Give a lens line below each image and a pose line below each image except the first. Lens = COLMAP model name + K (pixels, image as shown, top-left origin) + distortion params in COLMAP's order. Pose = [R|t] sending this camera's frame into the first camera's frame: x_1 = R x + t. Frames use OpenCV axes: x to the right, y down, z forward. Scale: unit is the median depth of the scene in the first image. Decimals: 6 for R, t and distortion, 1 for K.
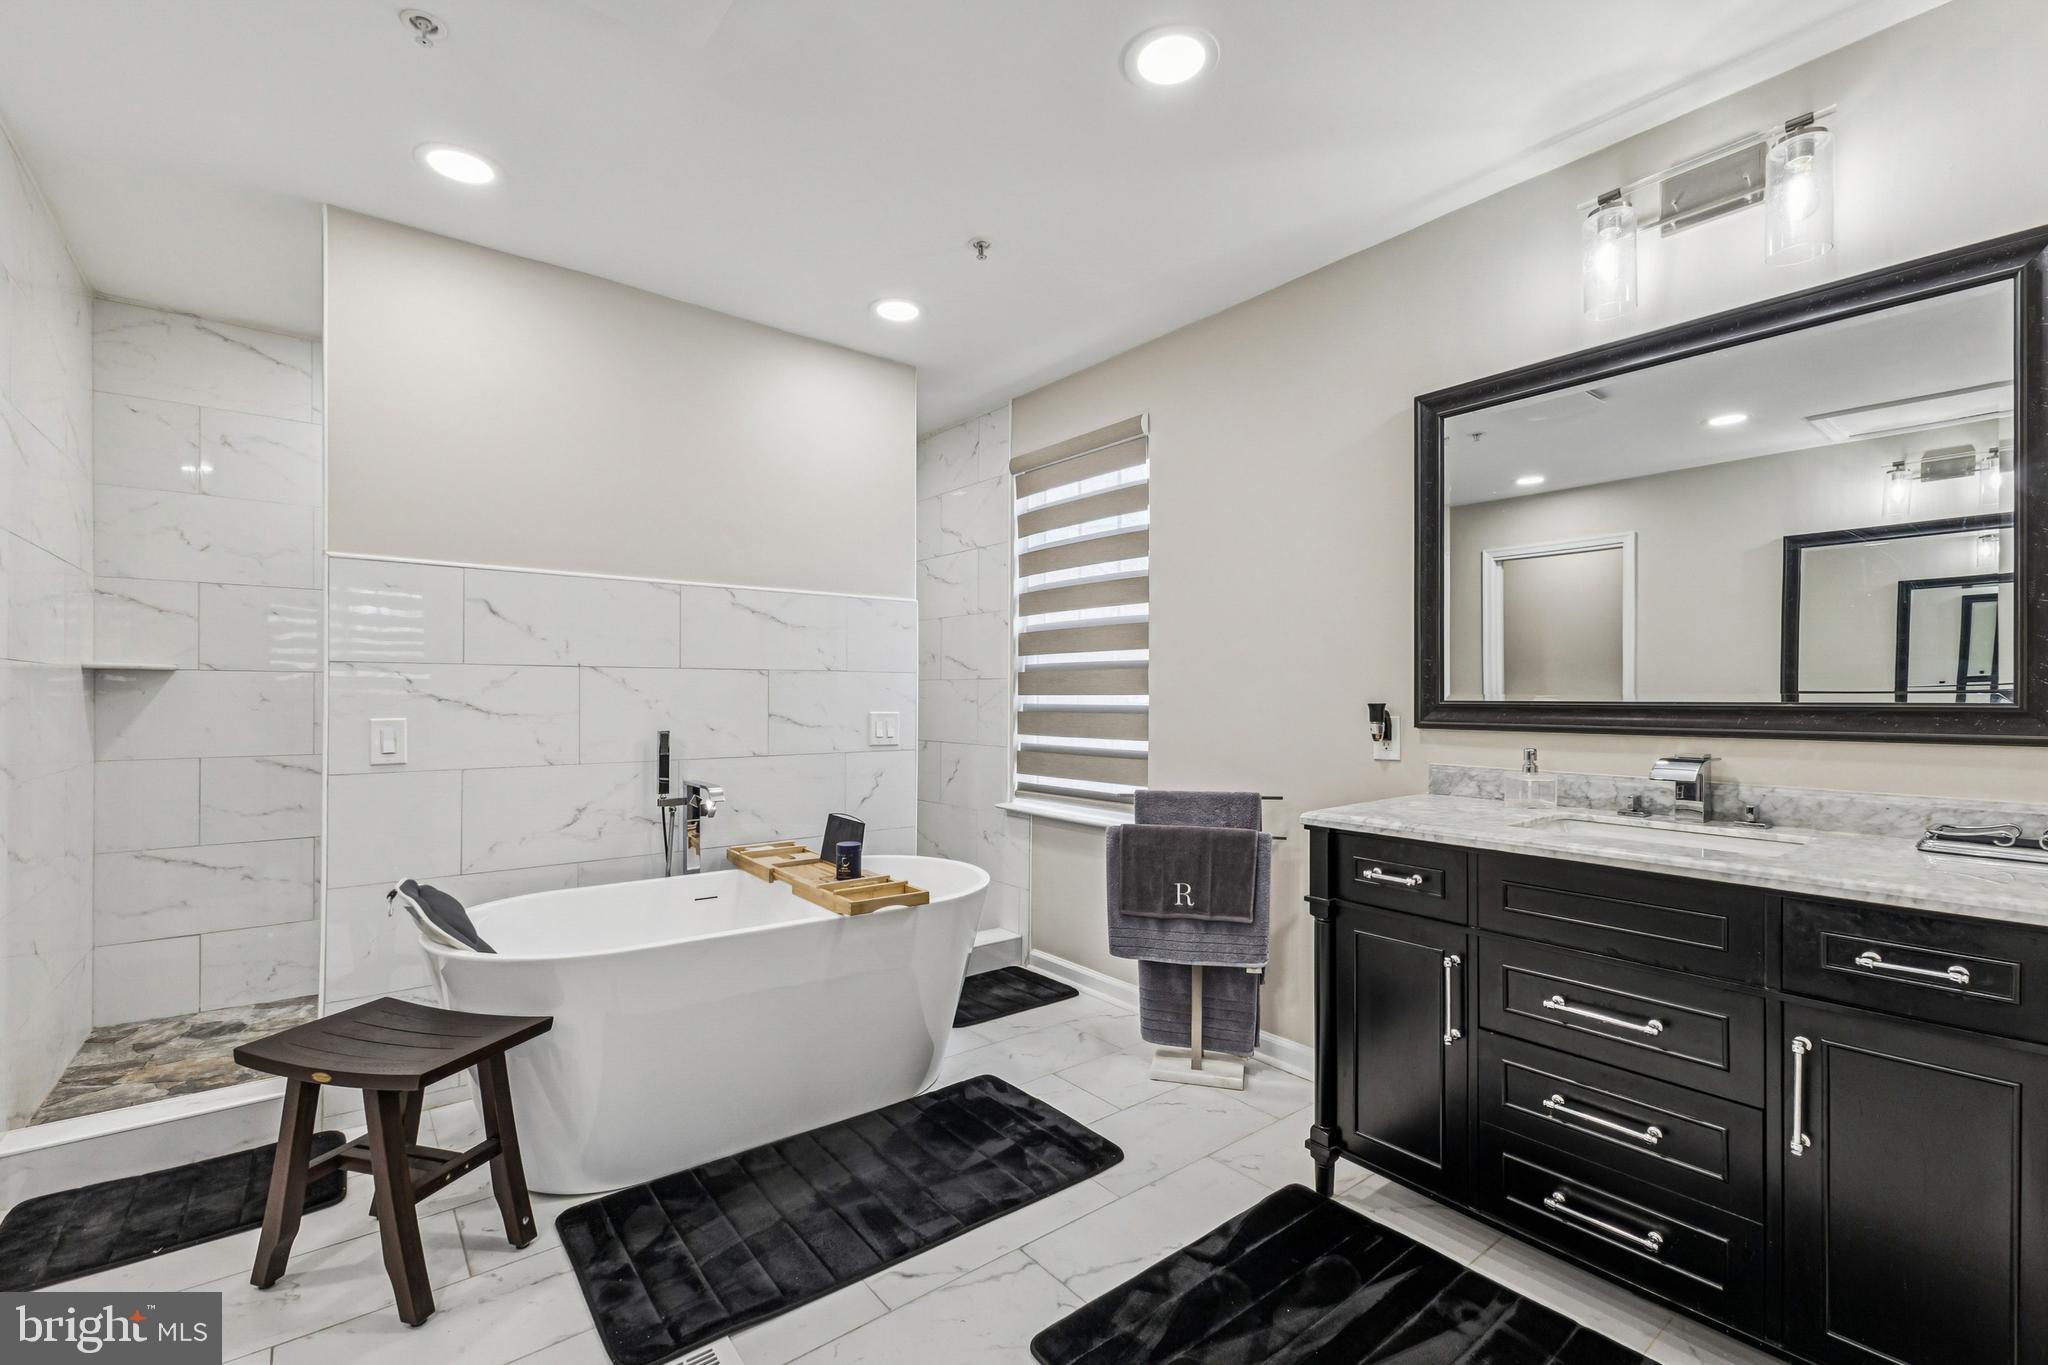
lens RADIAL K [[889.1, 0, 1030.8], [0, 889.1, 697.0], [0, 0, 1]] dist [0.008565, -0.000786]
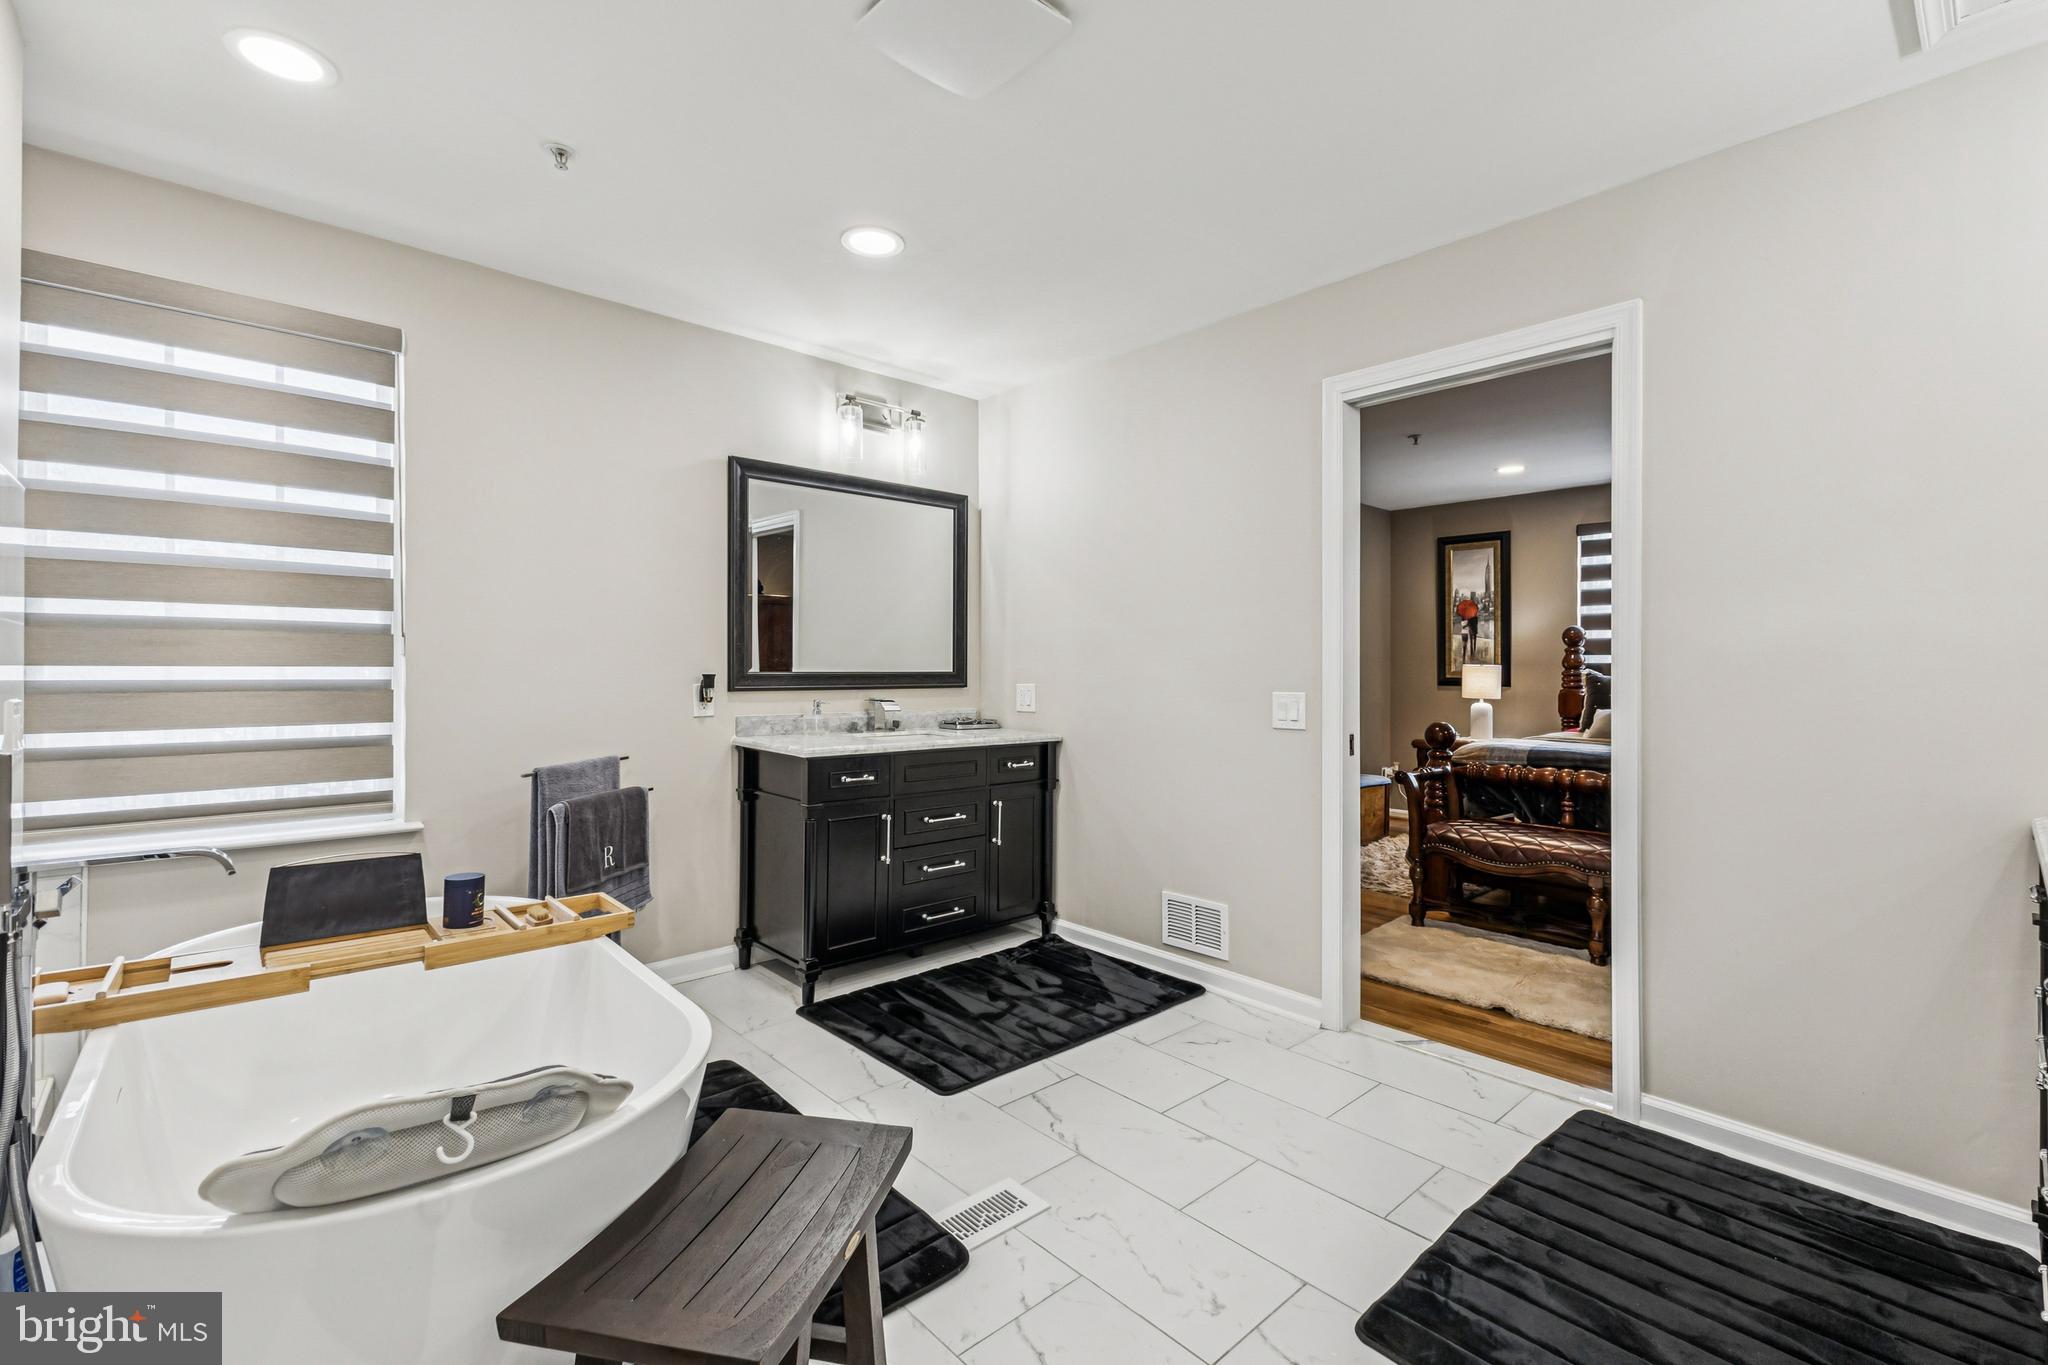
lens RADIAL K [[889.1, 0, 1031.5], [0, 889.1, 671.3], [0, 0, 1]] dist [0.008565, -0.000786]
pose [[-0.069430, -0.001703, 0.997585, -1.209470], [-0.000714, 0.999998, 0.001657, 0.000677], [-0.997587, -0.000597, -0.069431, 0.756688]]
